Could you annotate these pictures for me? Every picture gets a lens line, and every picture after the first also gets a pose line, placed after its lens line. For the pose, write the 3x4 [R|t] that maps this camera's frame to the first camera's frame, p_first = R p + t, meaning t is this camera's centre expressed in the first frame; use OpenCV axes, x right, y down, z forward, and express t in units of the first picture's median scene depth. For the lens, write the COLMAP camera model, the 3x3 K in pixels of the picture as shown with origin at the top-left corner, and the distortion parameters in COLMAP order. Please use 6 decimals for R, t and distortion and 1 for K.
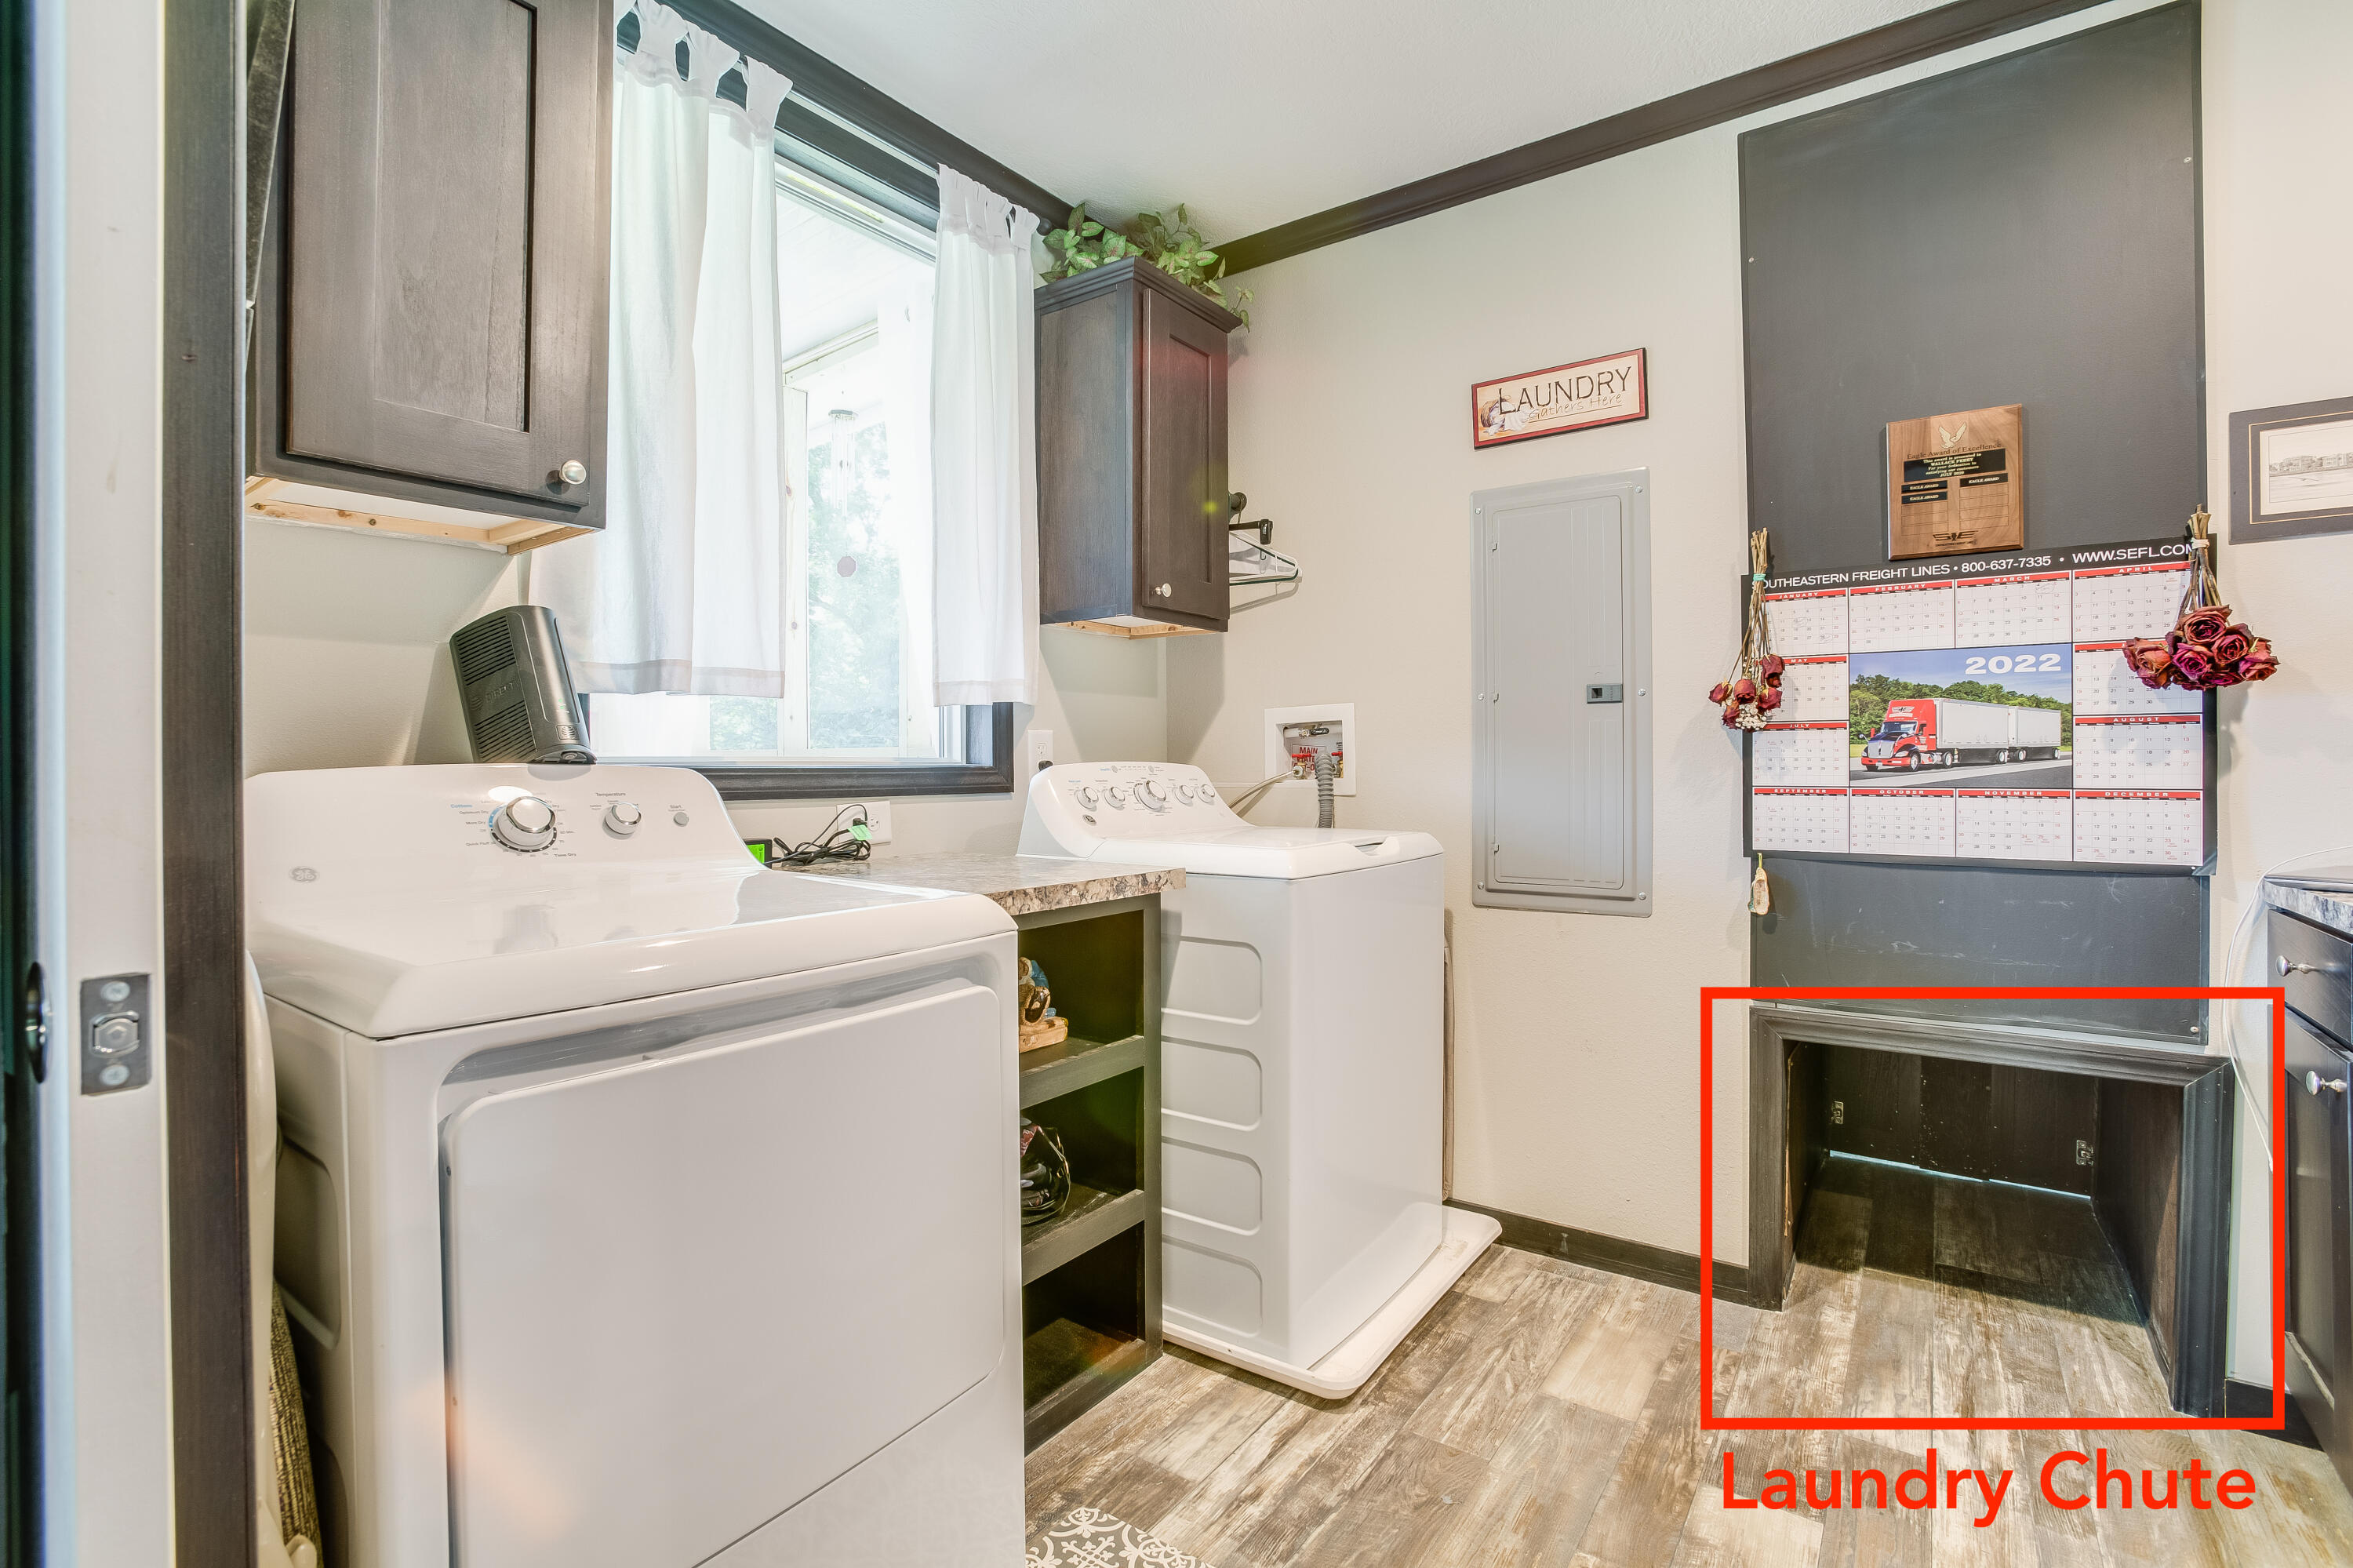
lens RADIAL K [[1070.2, 0, 1182.1], [0, 1070.2, 759.7], [0, 0, 1]] dist [-0.077842, 0.032421]
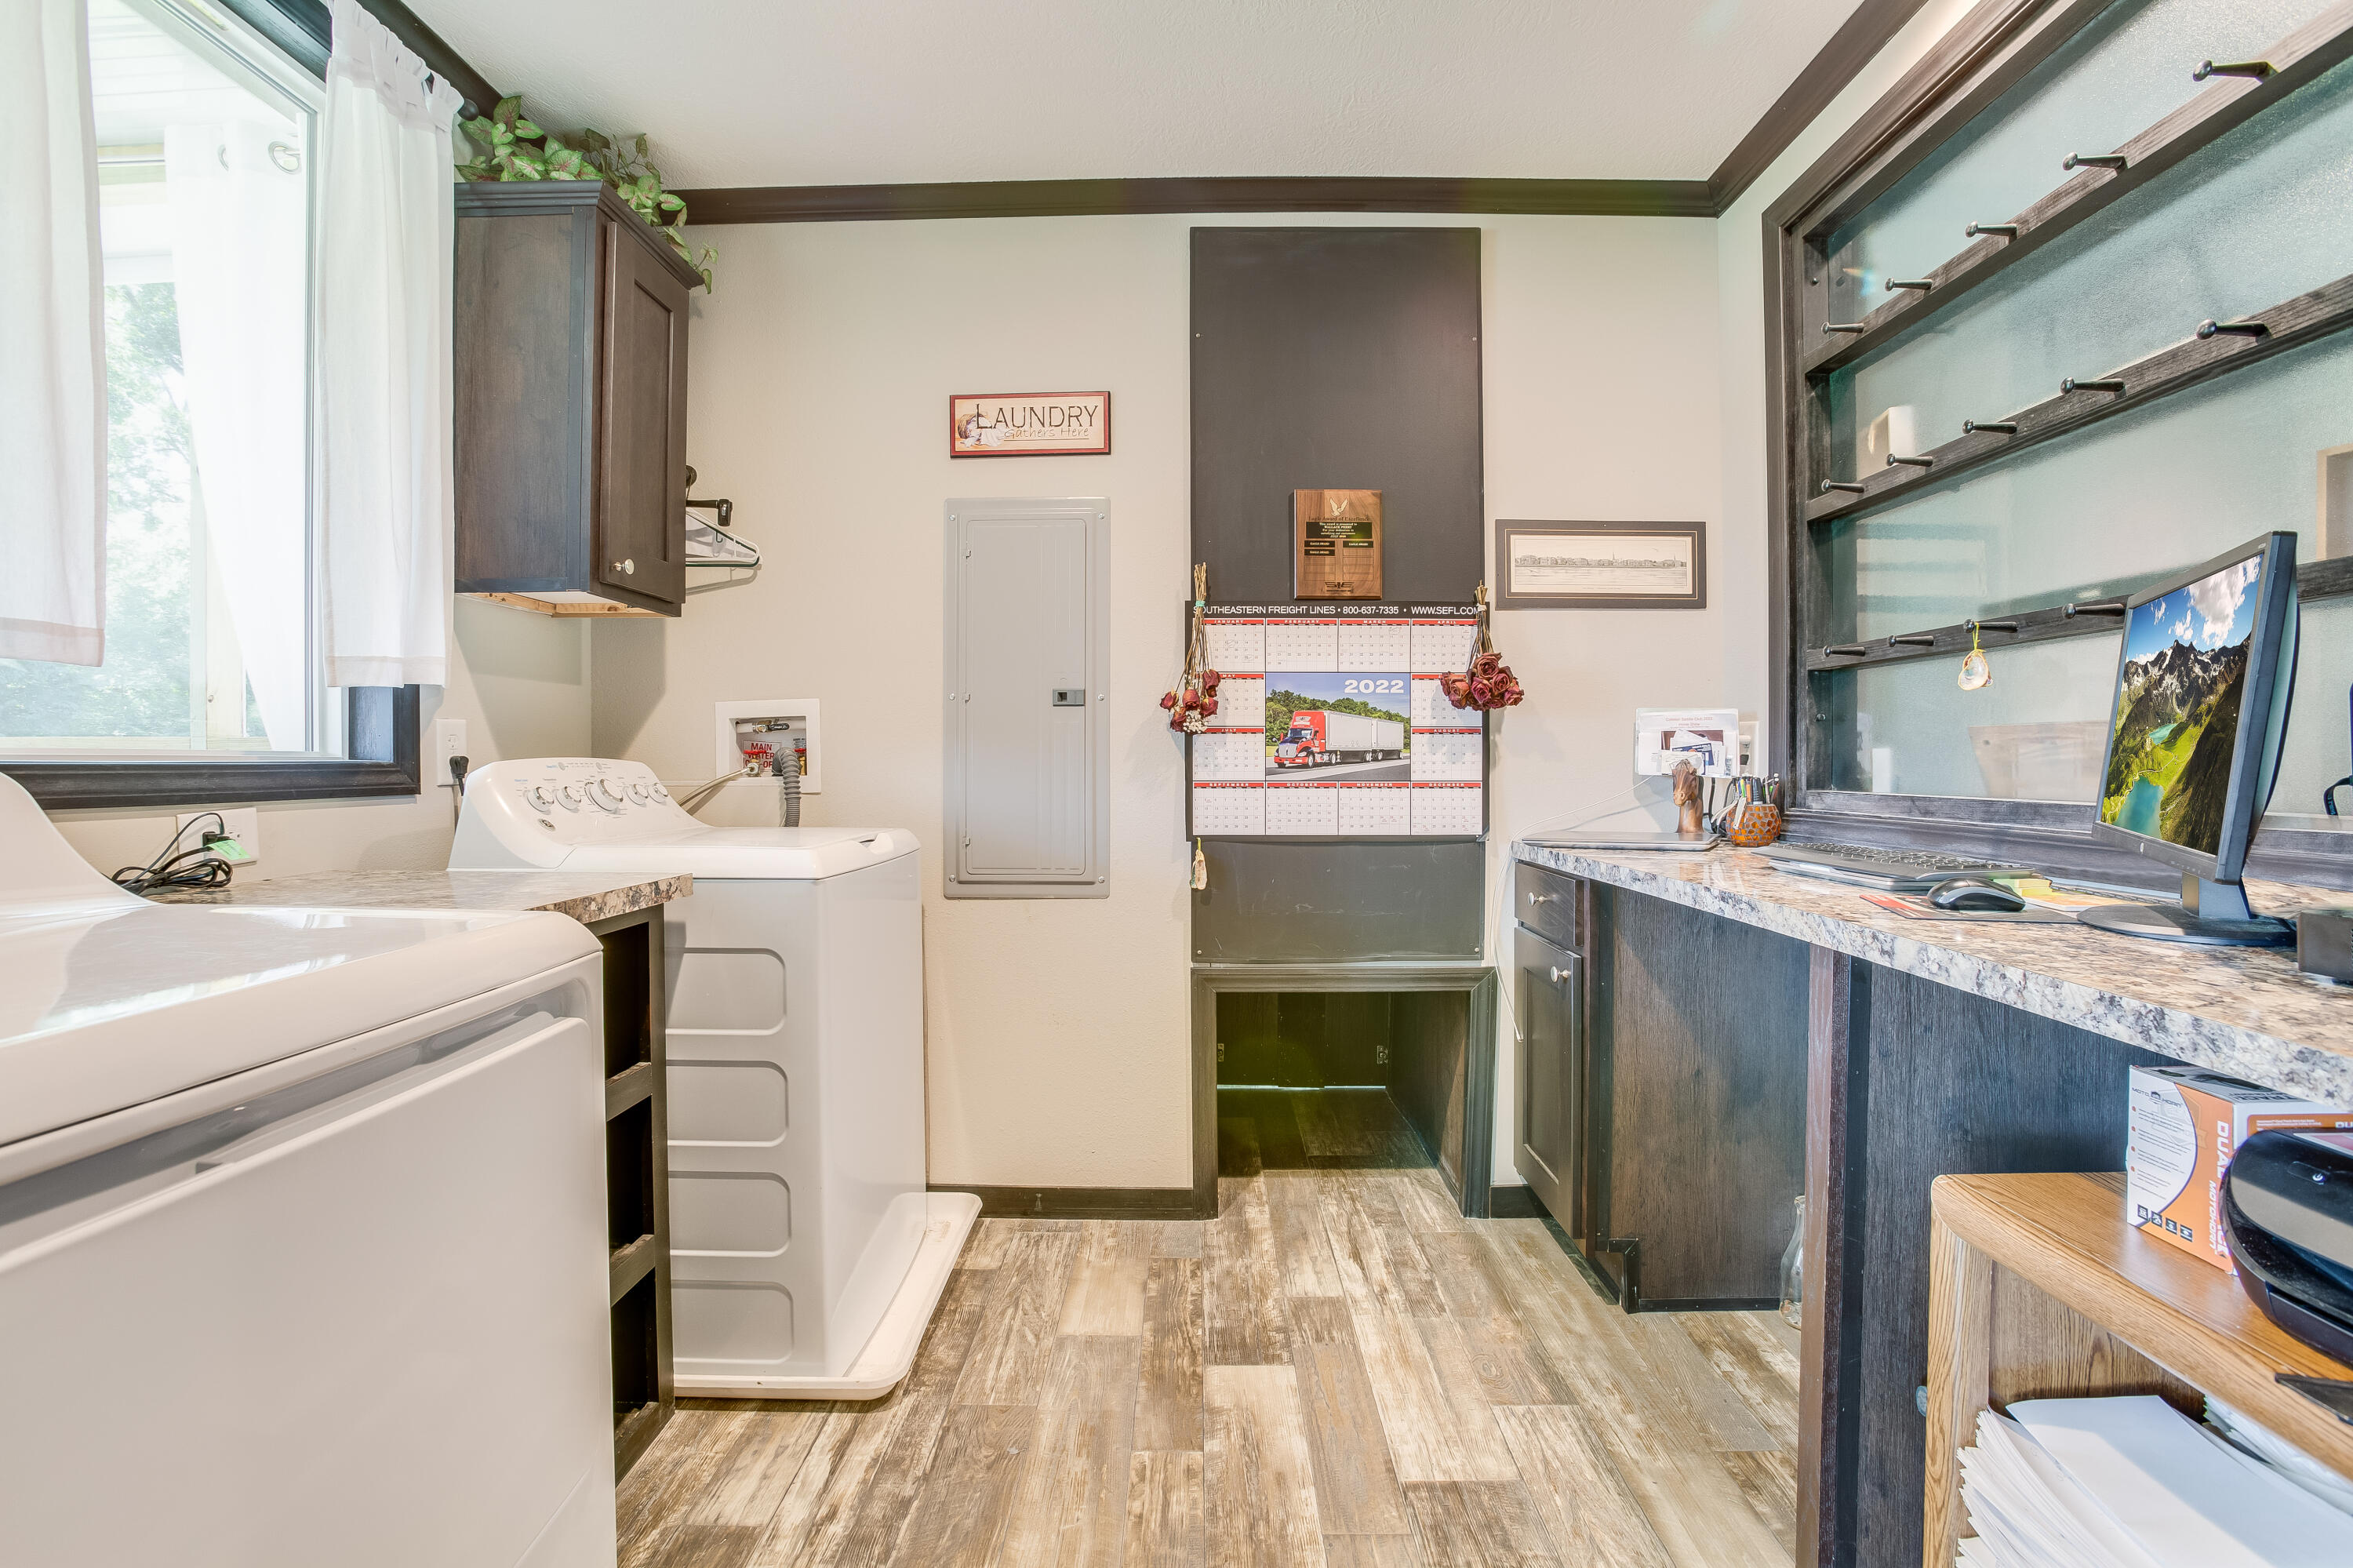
lens RADIAL K [[1078.1, 0, 1174.2], [0, 1078.1, 762.6], [0, 0, 1]] dist [-0.083663, 0.039597]
pose [[0.821145, 0.001729, 0.570717, -0.172066], [-0.004552, 0.999983, 0.003520, 0.000647], [-0.570701, -0.005488, 0.821139, 0.017326]]
